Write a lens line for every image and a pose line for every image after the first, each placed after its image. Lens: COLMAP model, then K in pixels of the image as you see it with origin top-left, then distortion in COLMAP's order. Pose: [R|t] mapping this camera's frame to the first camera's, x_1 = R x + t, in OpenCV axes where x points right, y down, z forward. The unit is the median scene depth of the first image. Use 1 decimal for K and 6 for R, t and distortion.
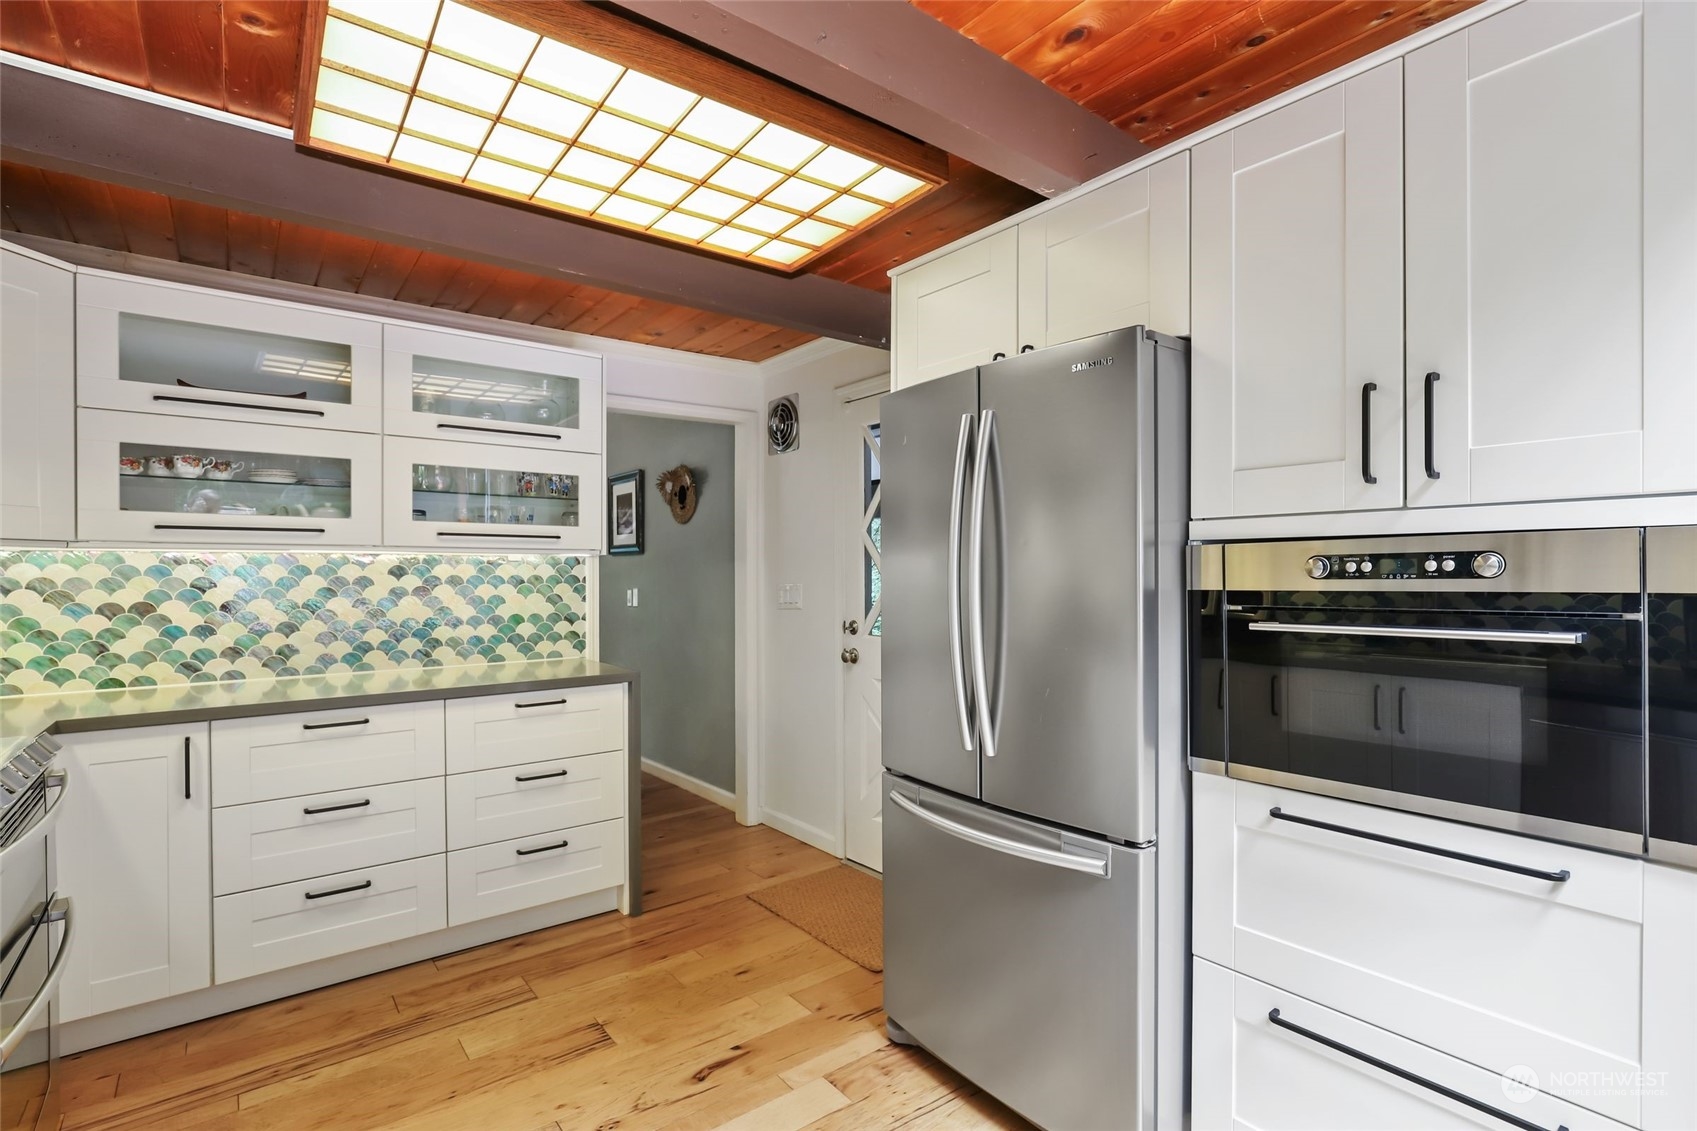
lens RADIAL K [[803.2, 0, 859.9], [0, 803.2, 579.3], [0, 0, 1]] dist [-0.027795, -0.000166]
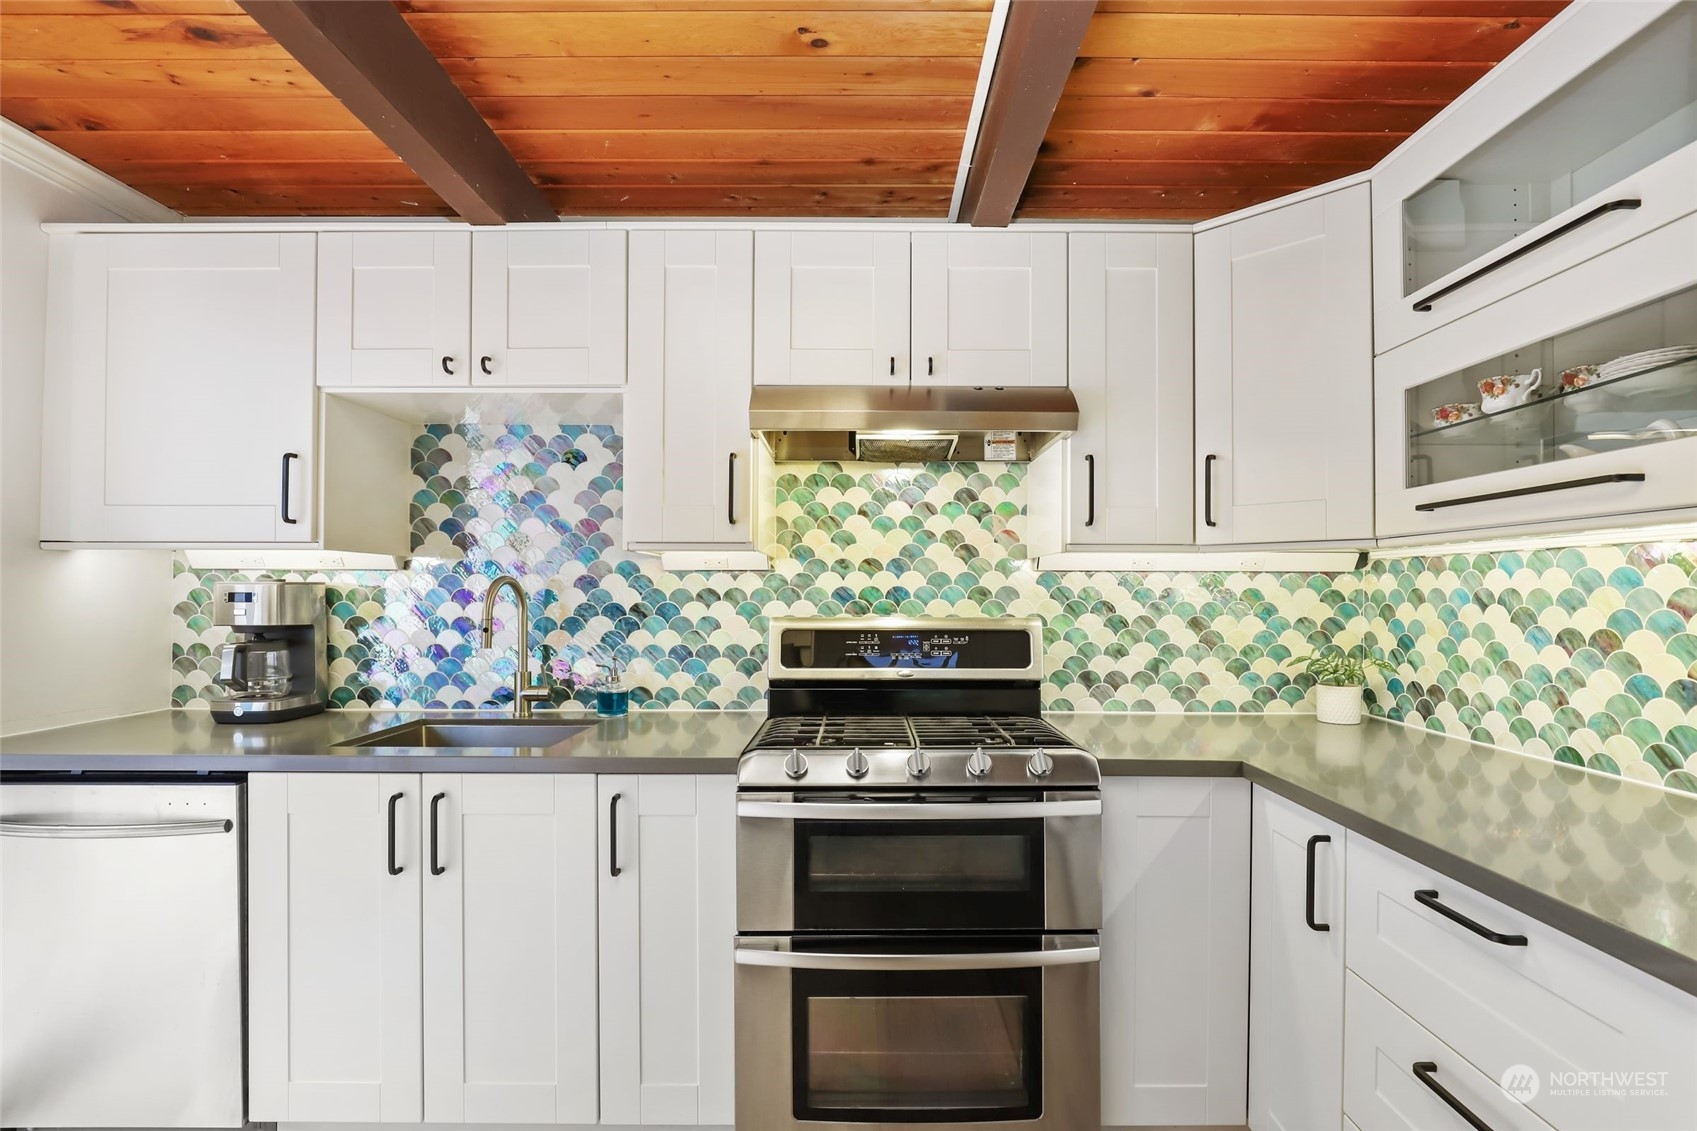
lens RADIAL K [[829.0, 0, 853.7], [0, 829.0, 586.1], [0, 0, 1]] dist [-0.000012, 0.000316]
pose [[-0.616894, -0.006972, -0.787015, -0.067605], [-0.015393, 0.999876, 0.003207, 0.002535], [0.786896, 0.014093, -0.616925, 0.955133]]
